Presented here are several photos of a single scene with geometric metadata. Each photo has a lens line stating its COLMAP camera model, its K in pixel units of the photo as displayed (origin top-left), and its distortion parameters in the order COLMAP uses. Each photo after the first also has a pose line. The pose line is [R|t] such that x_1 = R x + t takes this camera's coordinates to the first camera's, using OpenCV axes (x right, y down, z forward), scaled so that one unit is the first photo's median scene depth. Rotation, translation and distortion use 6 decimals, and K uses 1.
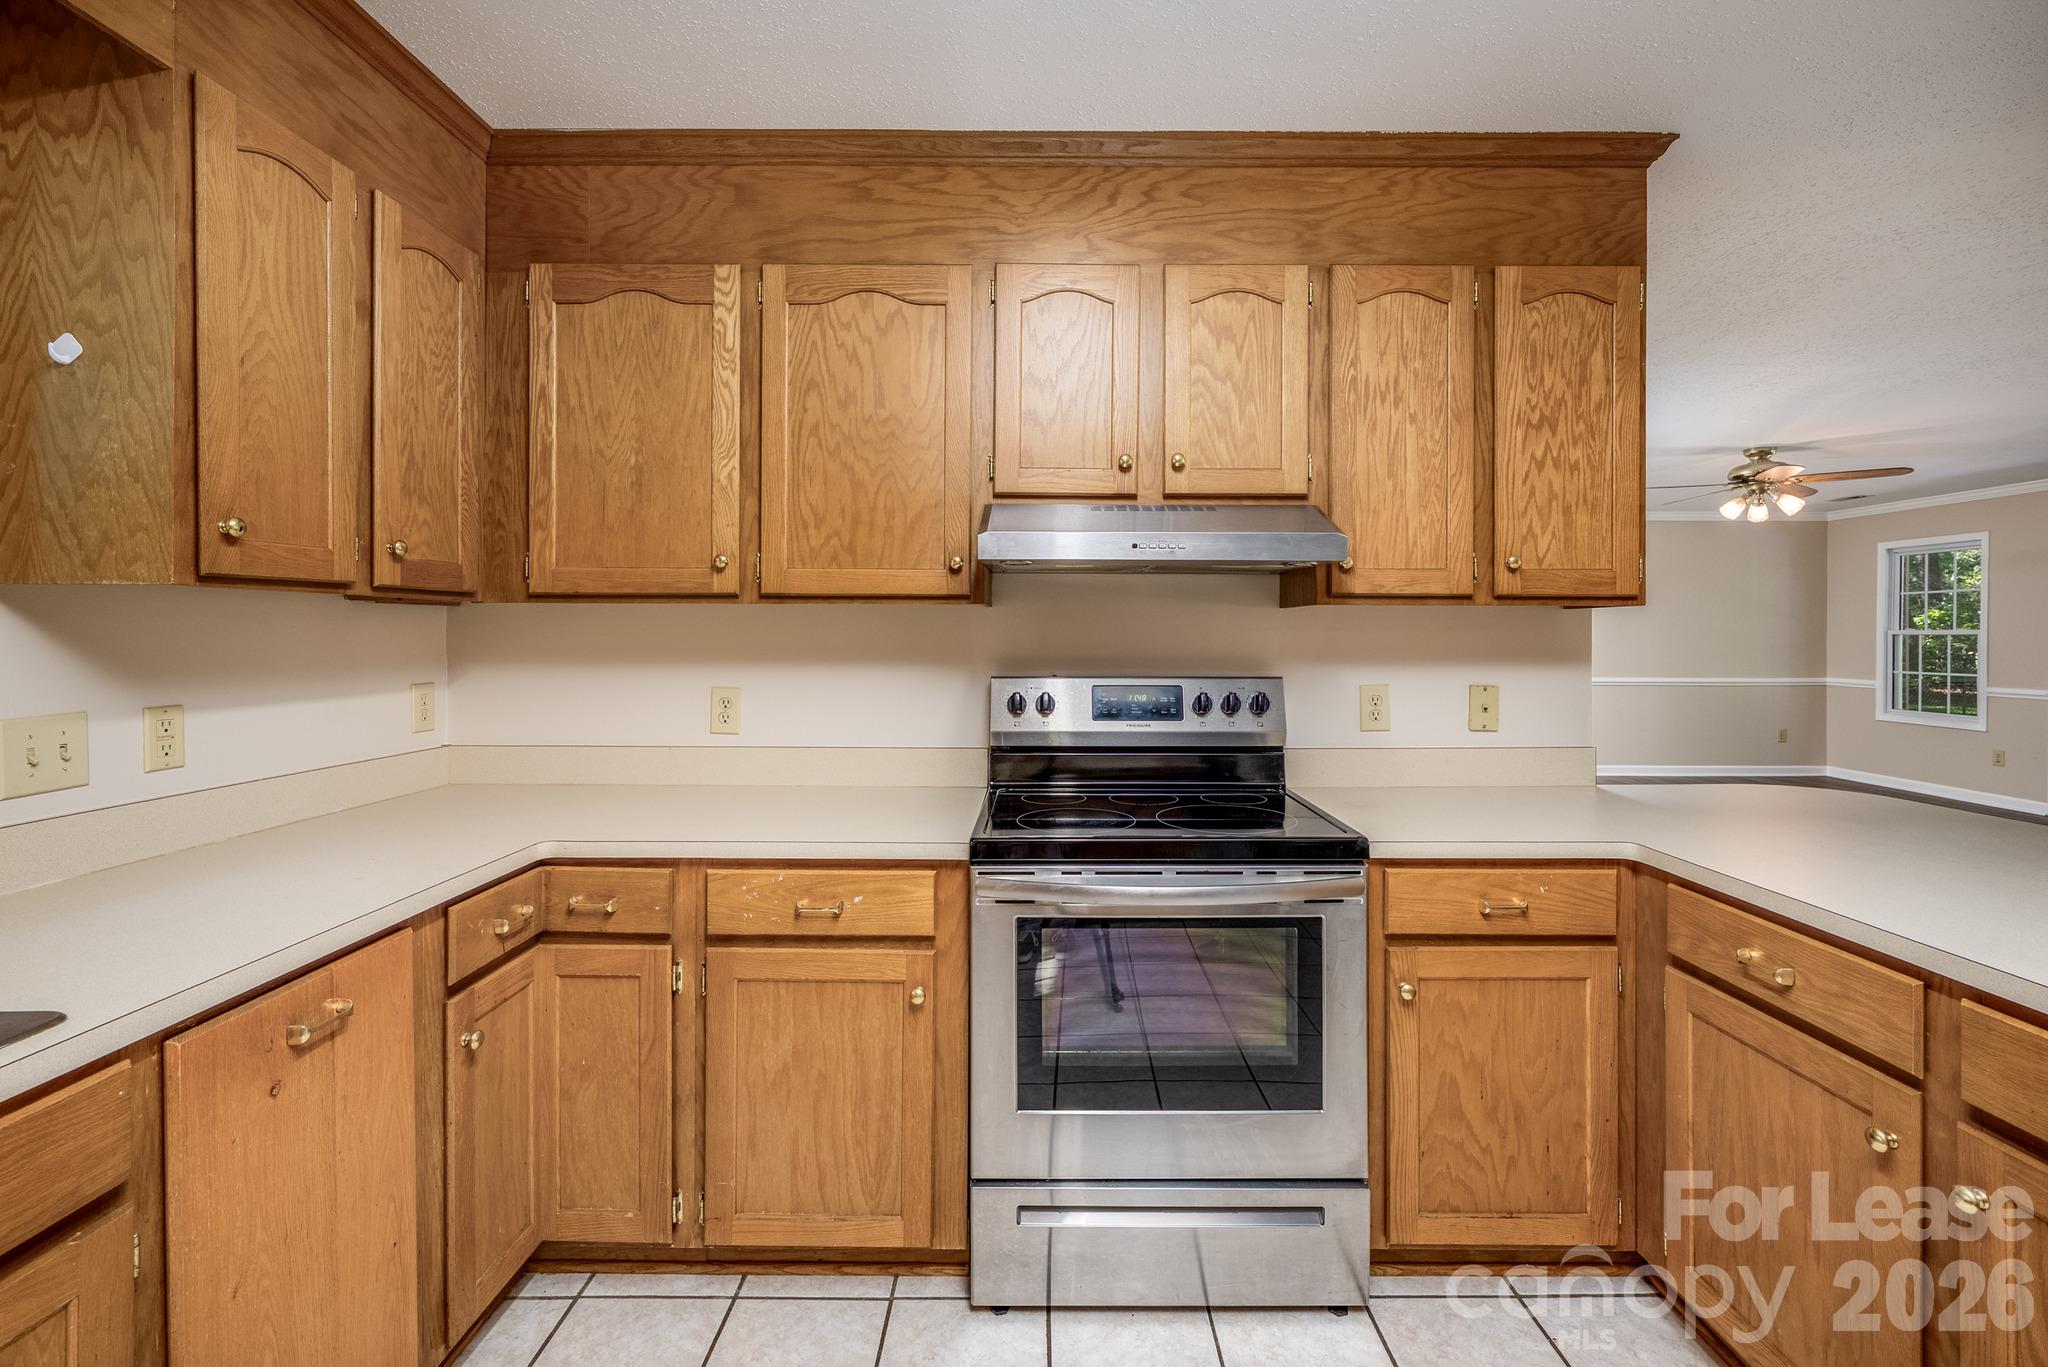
lens RADIAL K [[847.9, 0, 1035.5], [0, 847.9, 640.7], [0, 0, 1]] dist [-0.005990, 0.001008]
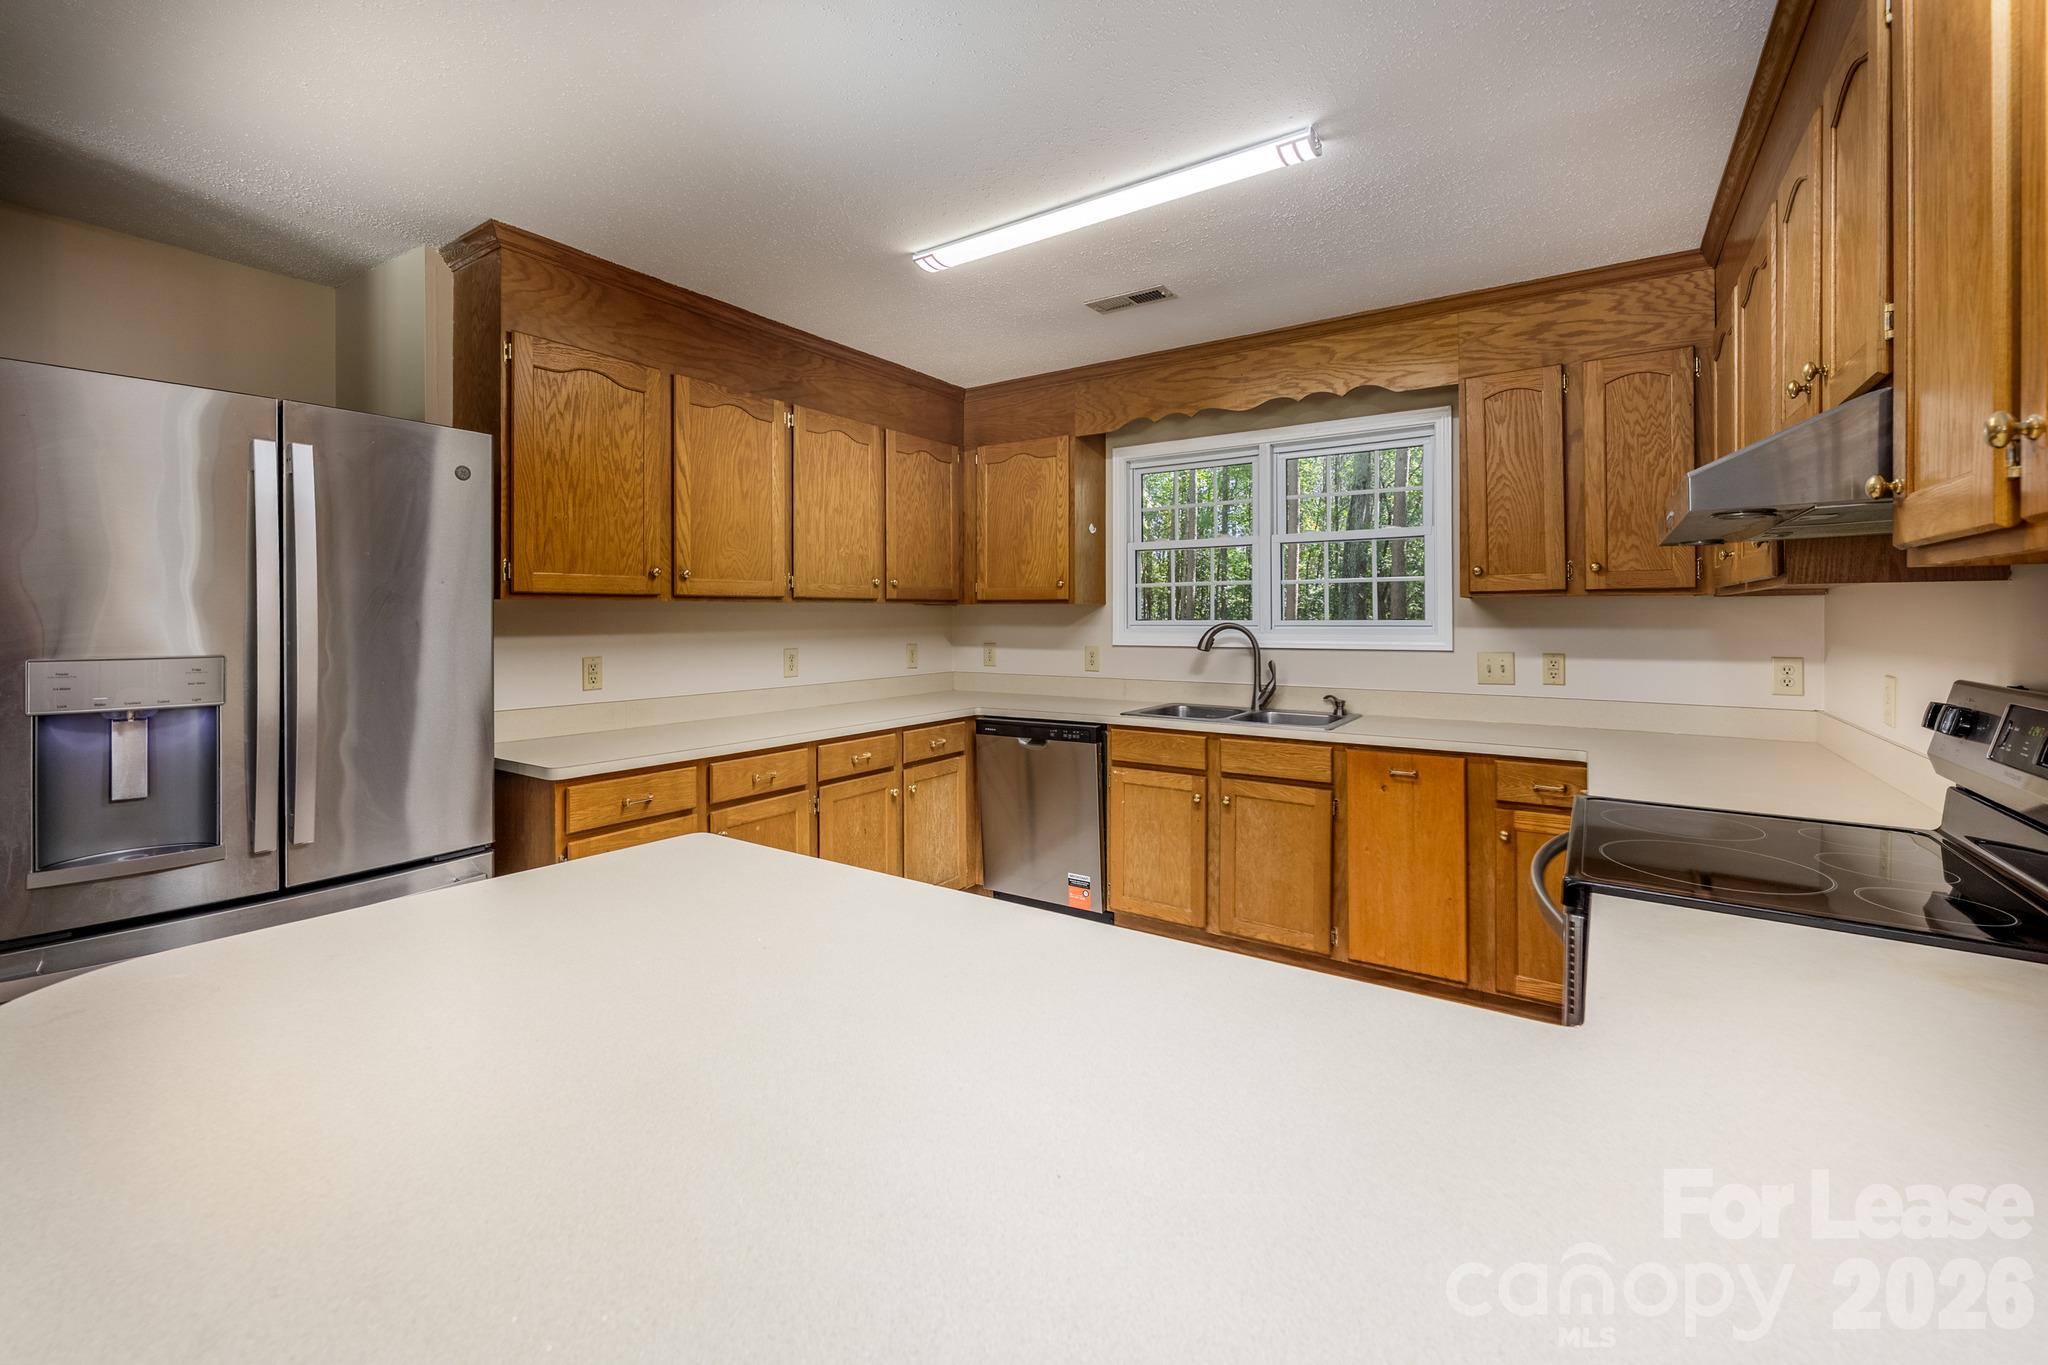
lens RADIAL K [[847.9, 0, 1038.6], [0, 847.9, 606.0], [0, 0, 1]] dist [-0.005990, 0.001008]
pose [[-0.526637, -0.006222, -0.850068, 1.085218], [-0.005318, 0.999978, -0.004025, -0.016752], [0.850074, 0.002401, -0.526658, 0.816454]]
